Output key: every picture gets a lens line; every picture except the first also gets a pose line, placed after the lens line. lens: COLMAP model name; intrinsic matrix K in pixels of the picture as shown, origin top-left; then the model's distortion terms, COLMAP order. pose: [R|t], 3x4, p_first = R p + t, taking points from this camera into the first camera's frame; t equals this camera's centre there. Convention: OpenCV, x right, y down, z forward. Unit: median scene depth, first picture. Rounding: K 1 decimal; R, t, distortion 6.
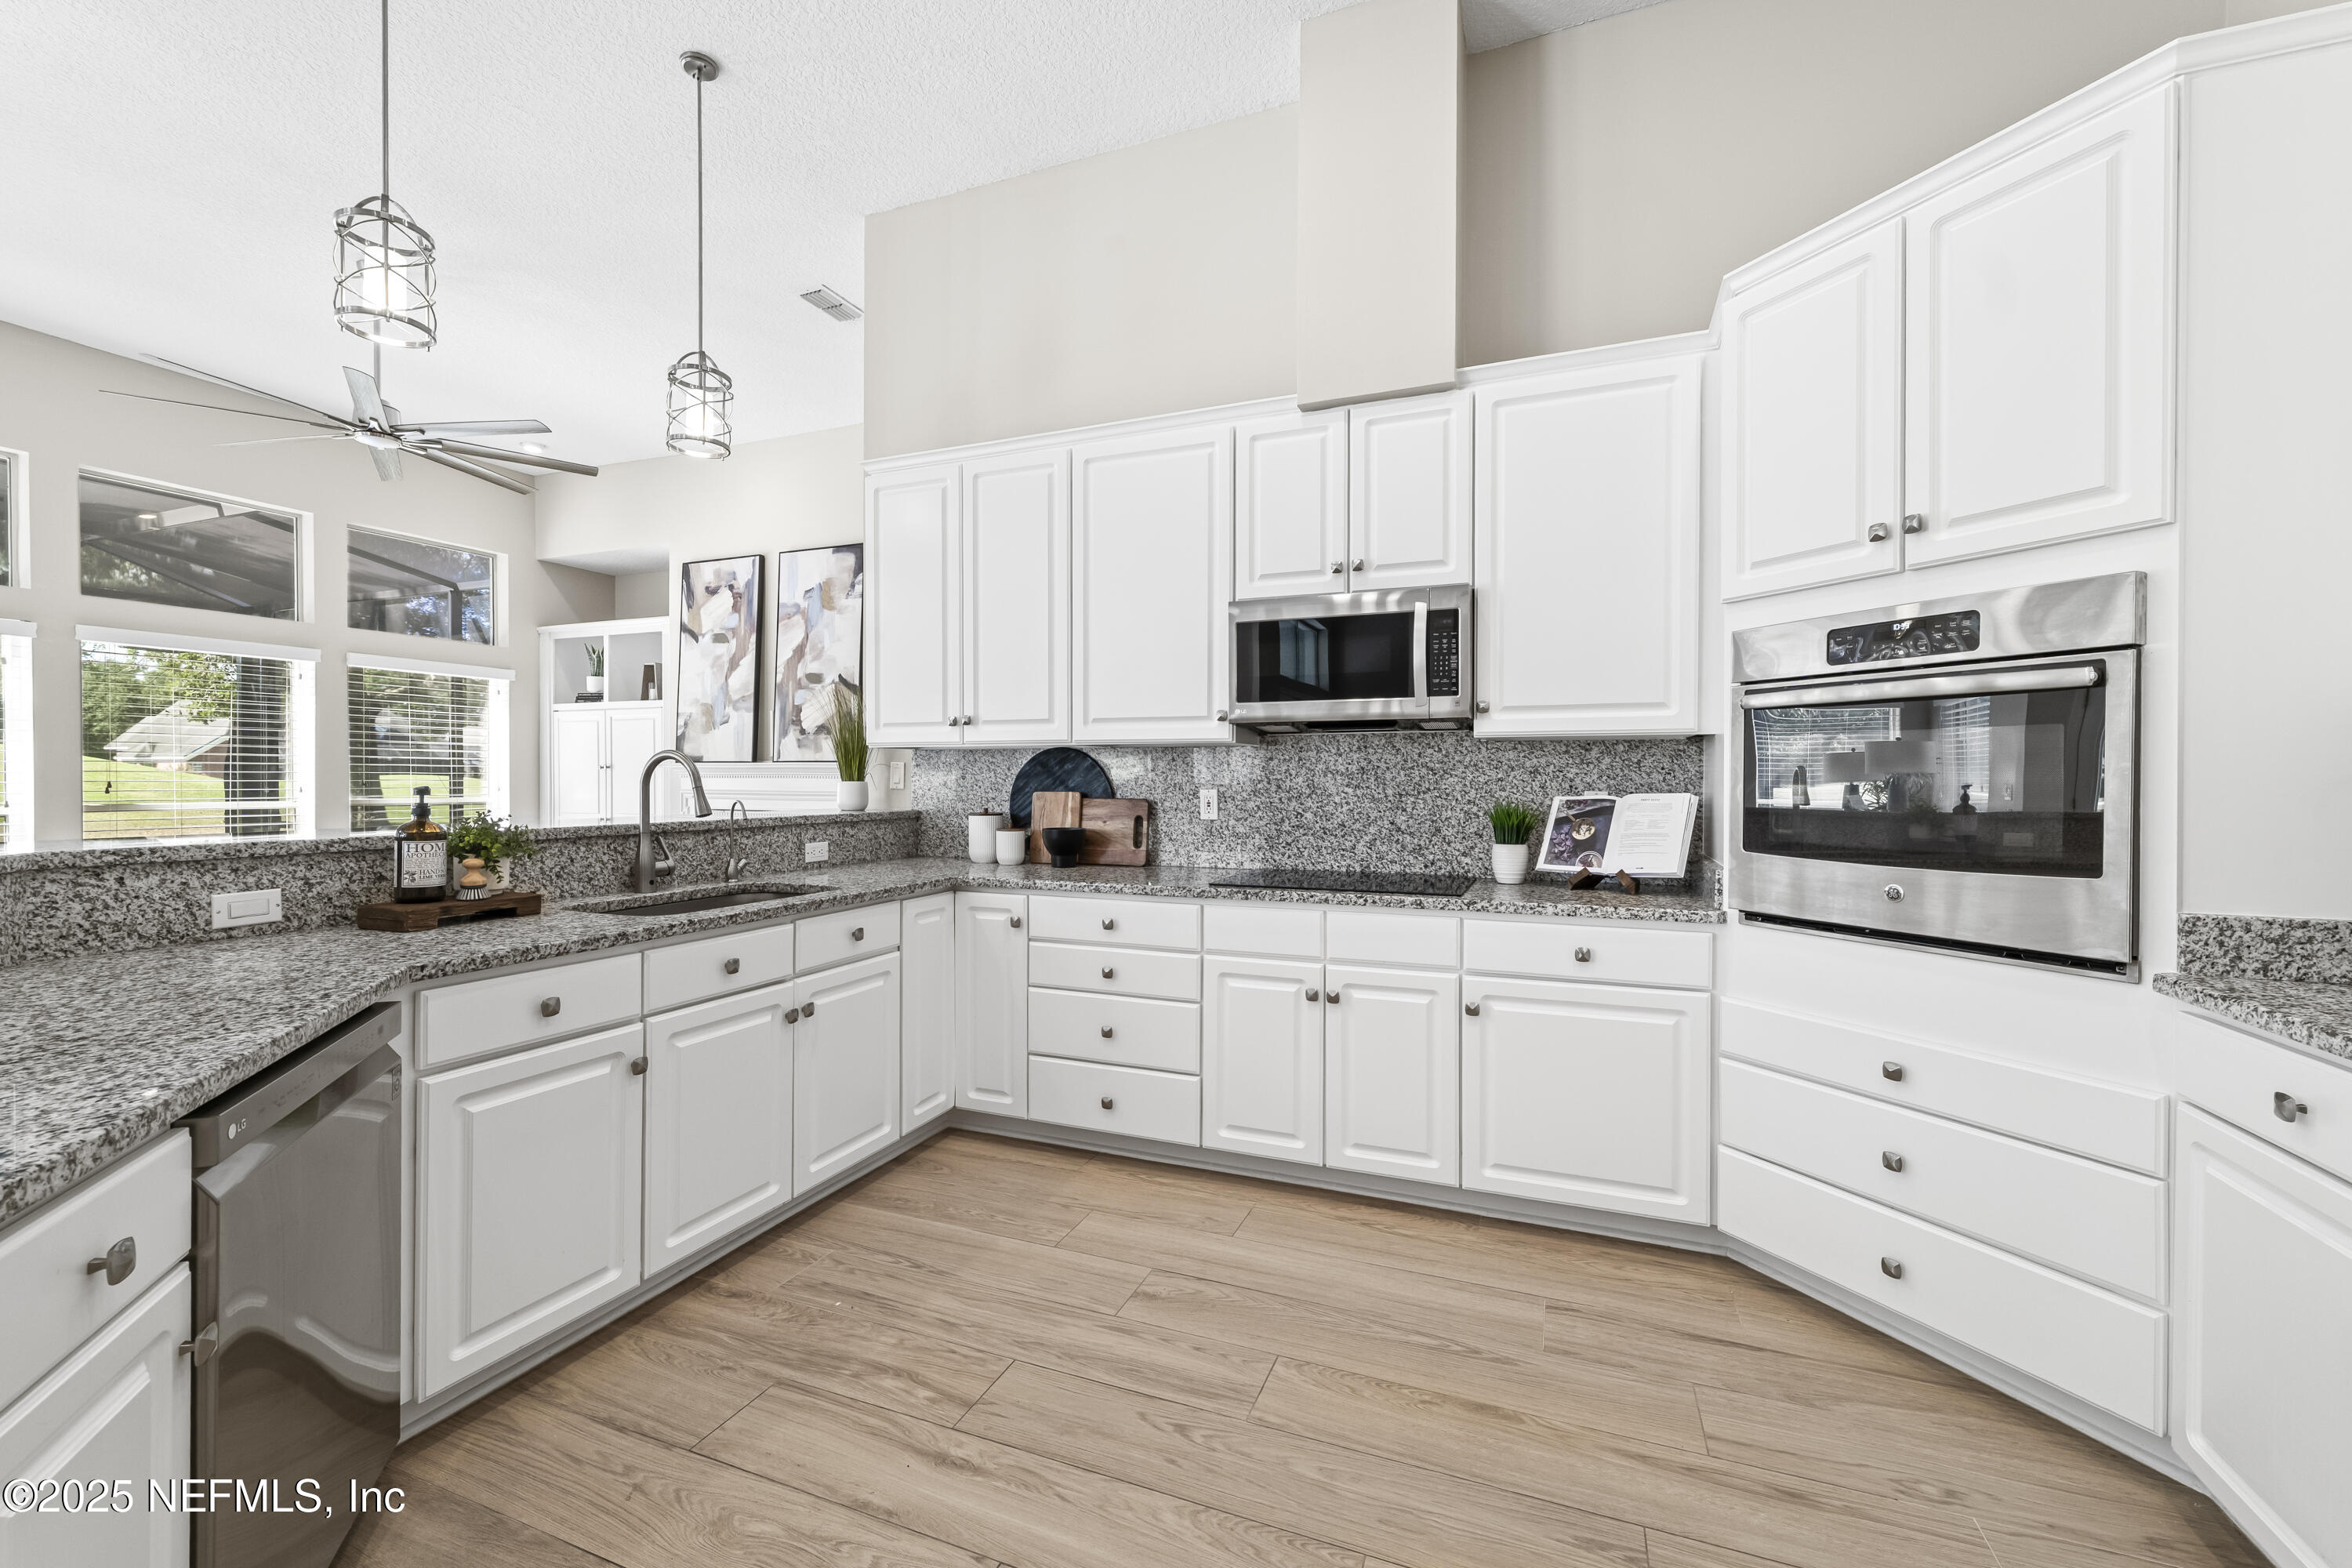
lens RADIAL K [[950.7, 0, 1176.0], [0, 950.7, 784.0], [0, 0, 1]] dist [-0.001321, 0.000031]
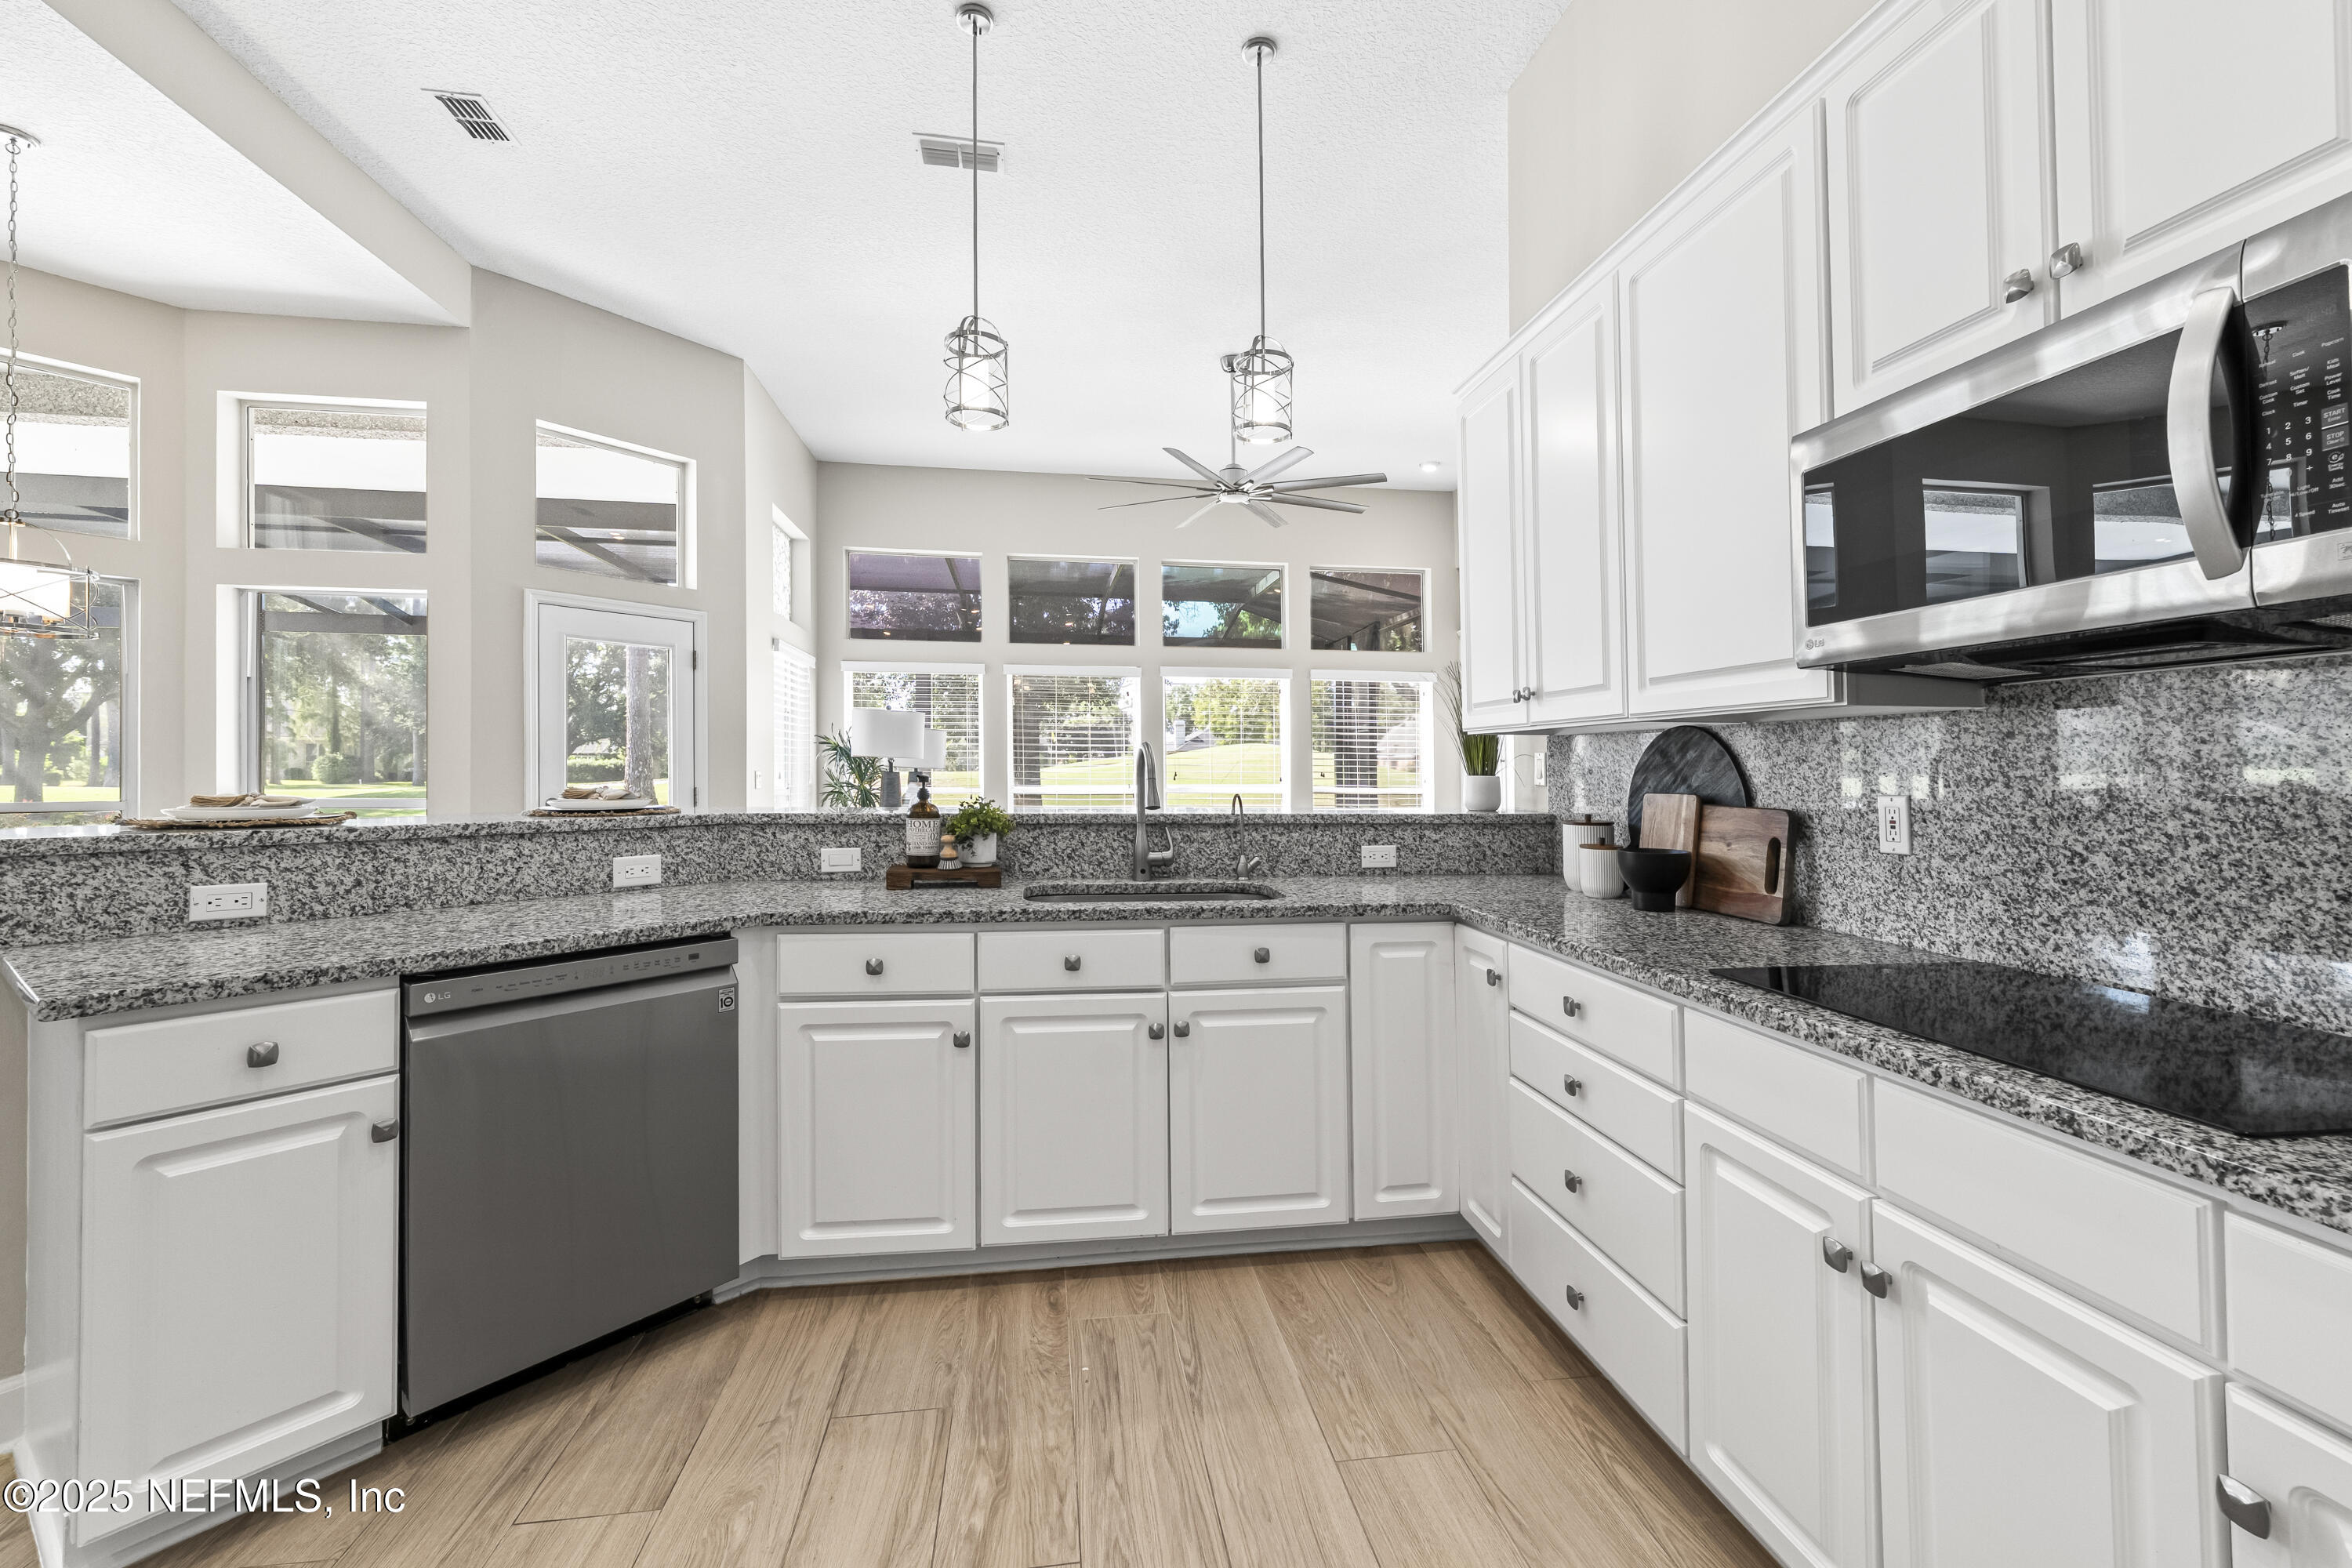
lens RADIAL K [[993.2, 0, 1182.7], [0, 993.2, 752.9], [0, 0, 1]] dist [-0.001054, 0.000119]
pose [[0.505028, -0.011631, -0.863024, 0.376318], [-0.011414, 0.999732, -0.020152, -0.003066], [0.863027, 0.020028, 0.504760, 0.466724]]
